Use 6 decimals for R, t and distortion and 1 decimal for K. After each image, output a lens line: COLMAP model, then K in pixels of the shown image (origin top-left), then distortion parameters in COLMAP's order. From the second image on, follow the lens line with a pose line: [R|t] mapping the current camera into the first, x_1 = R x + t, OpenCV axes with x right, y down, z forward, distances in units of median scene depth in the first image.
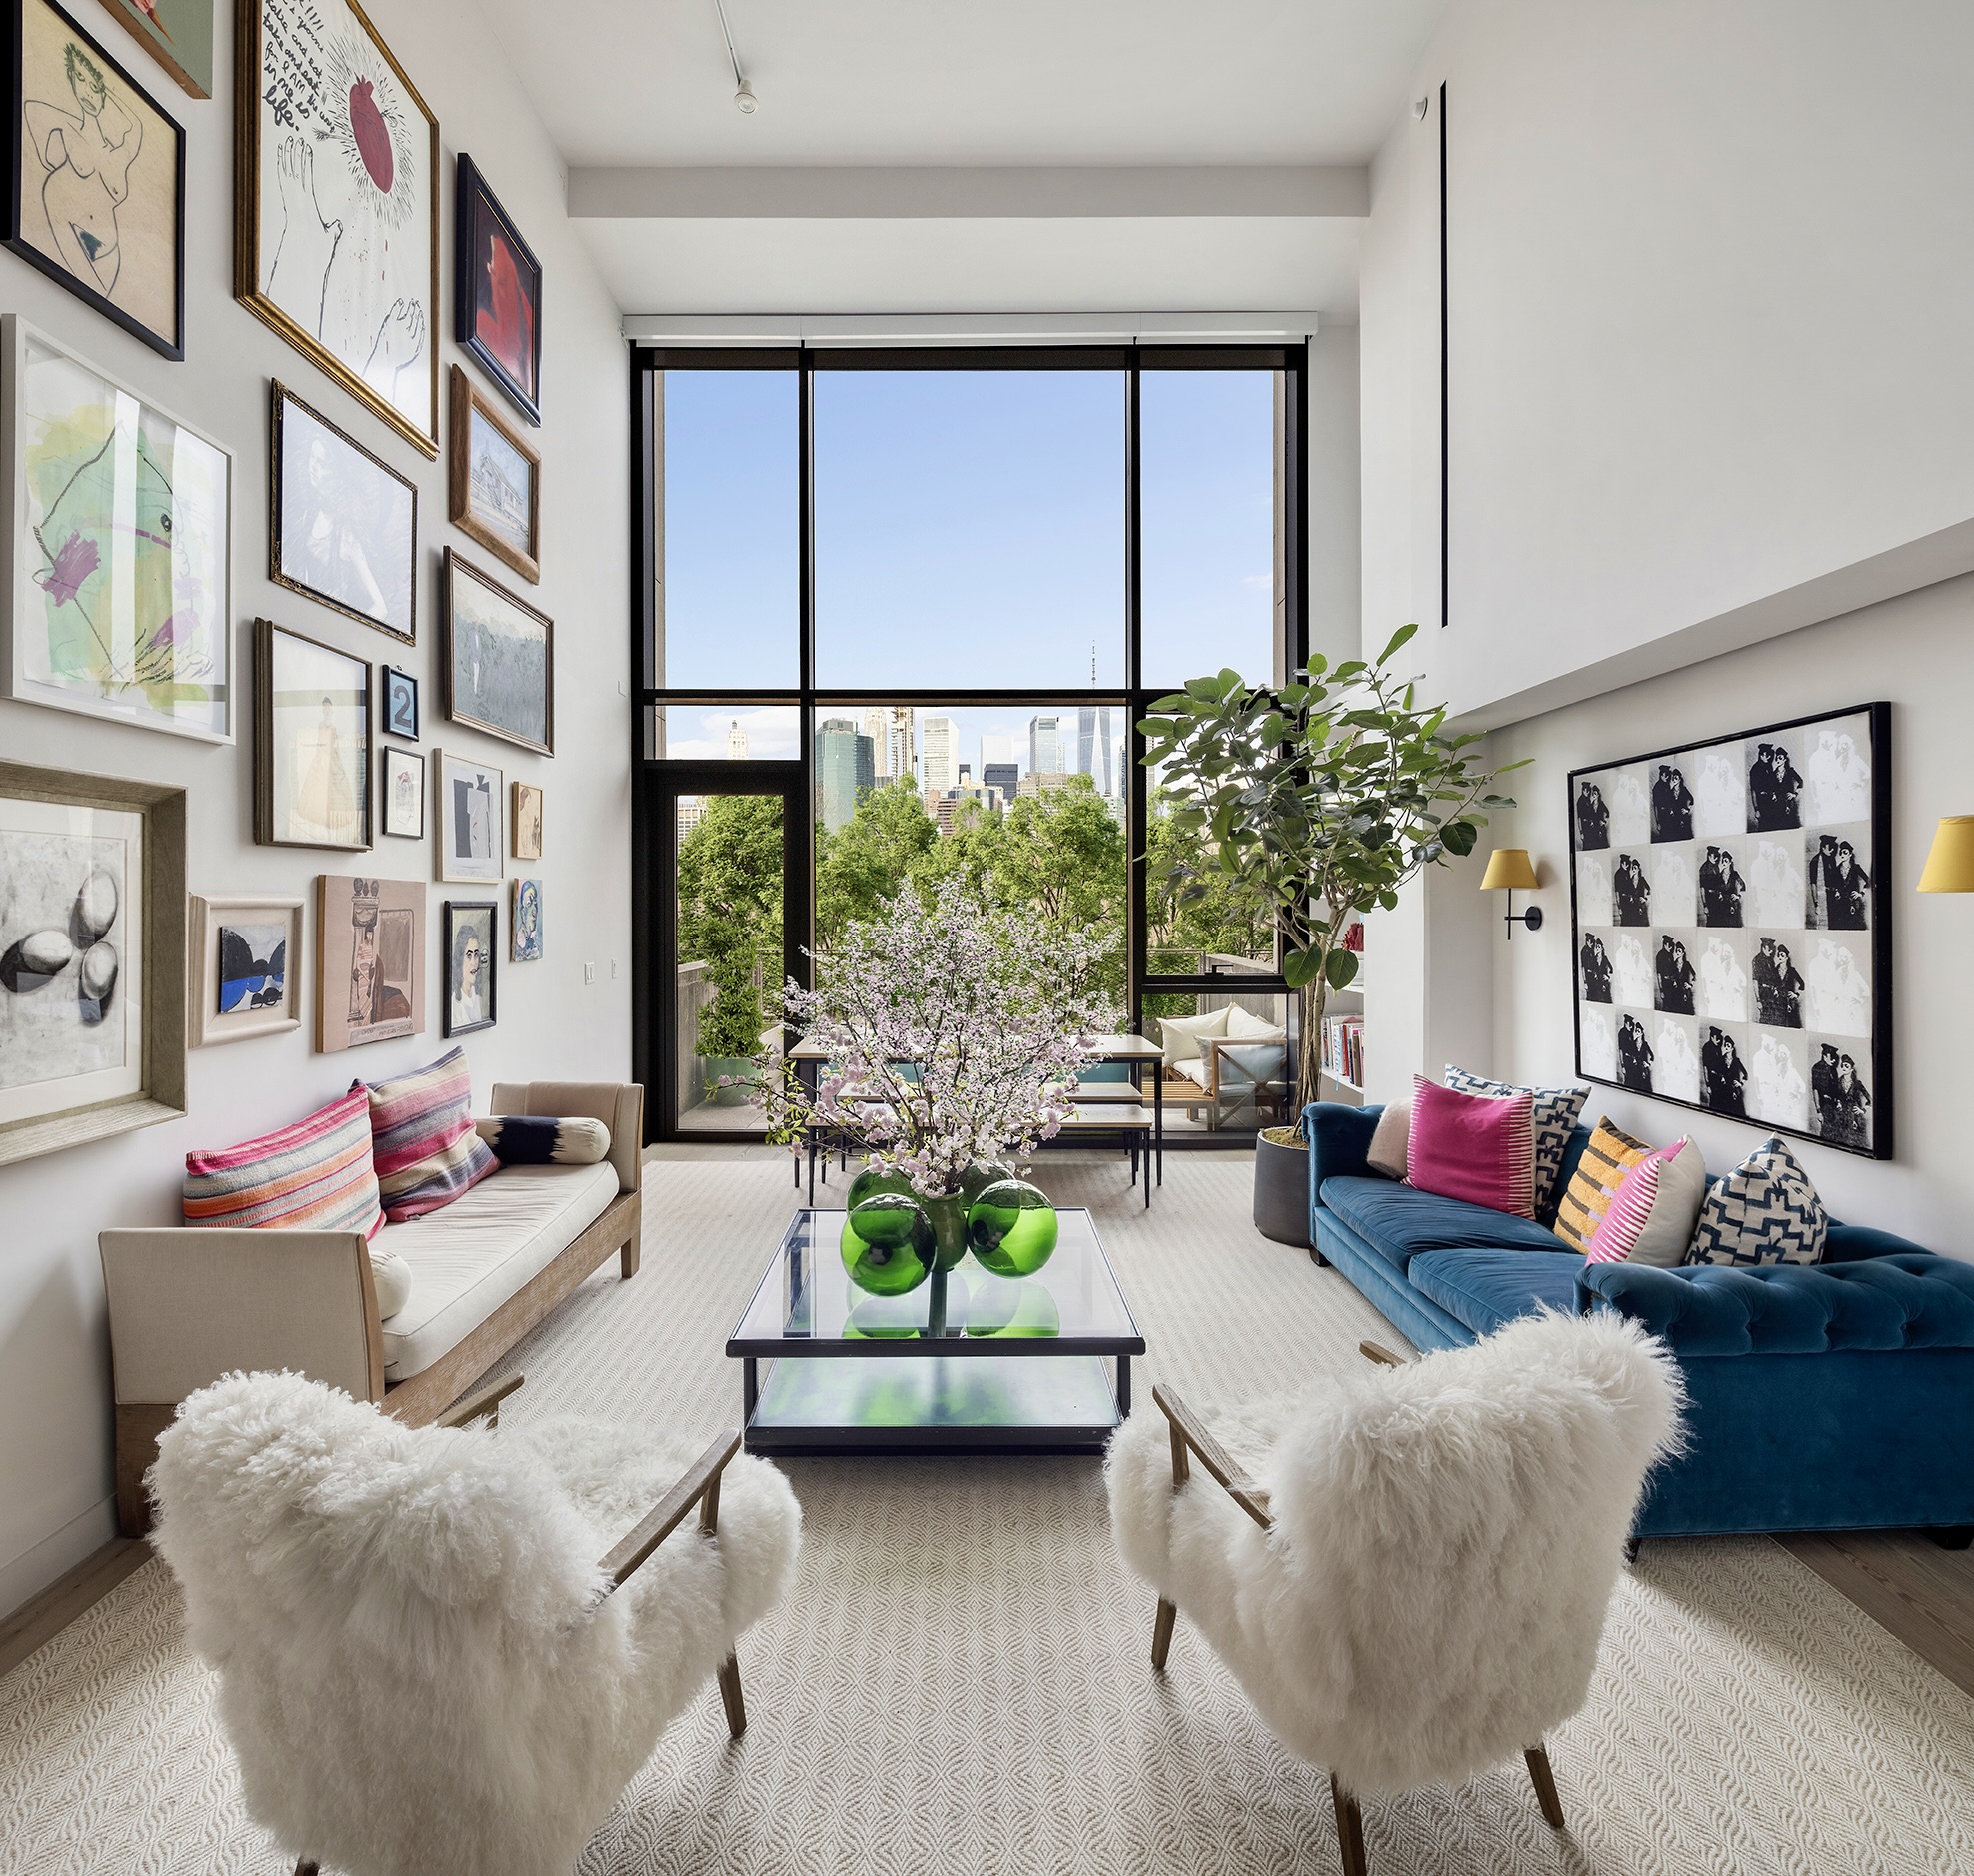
lens RADIAL K [[979.9, 0, 934.9], [0, 979.9, 897.3], [0, 0, 1]] dist [0.002493, -0.002790]
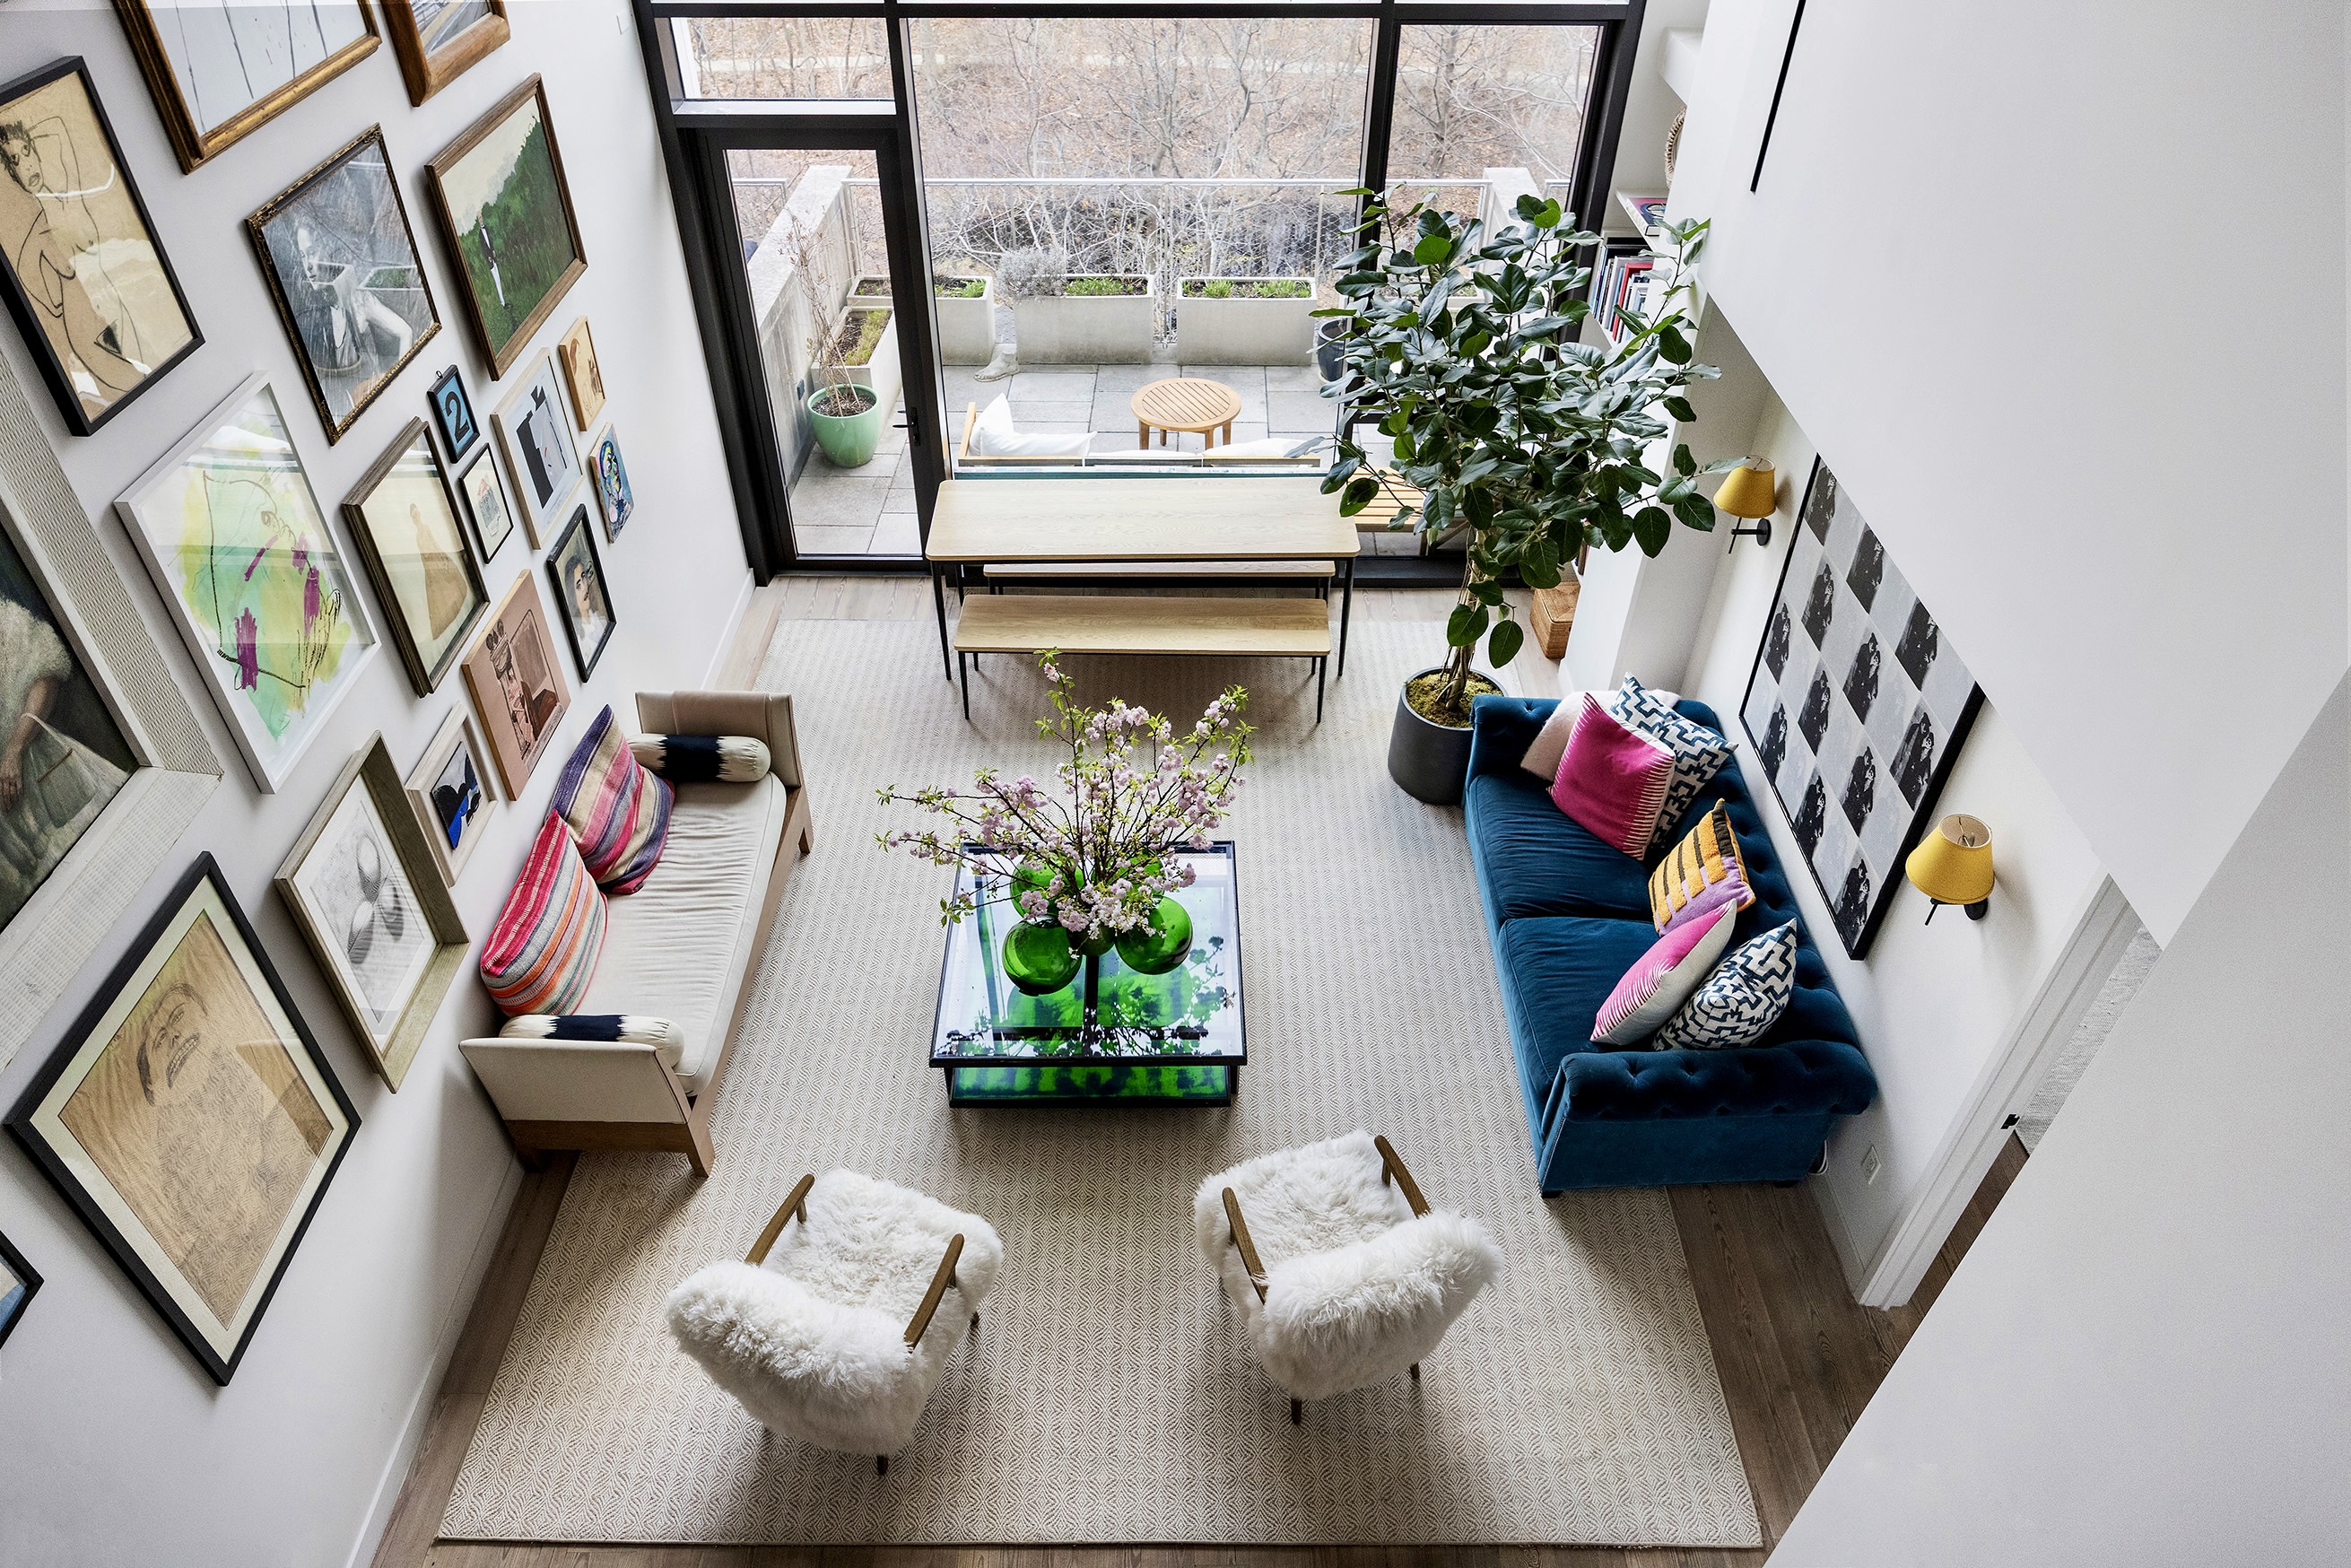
lens RADIAL K [[1488.5, 0, 1108.9], [0, 1488.5, 767.7], [0, 0, 1]] dist [-0.002379, 0.001011]
pose [[0.999845, -0.009893, -0.014543, 0.046297], [0.016973, 0.759549, 0.650229, -0.864035], [0.004613, -0.650375, 0.759599, -0.199041]]
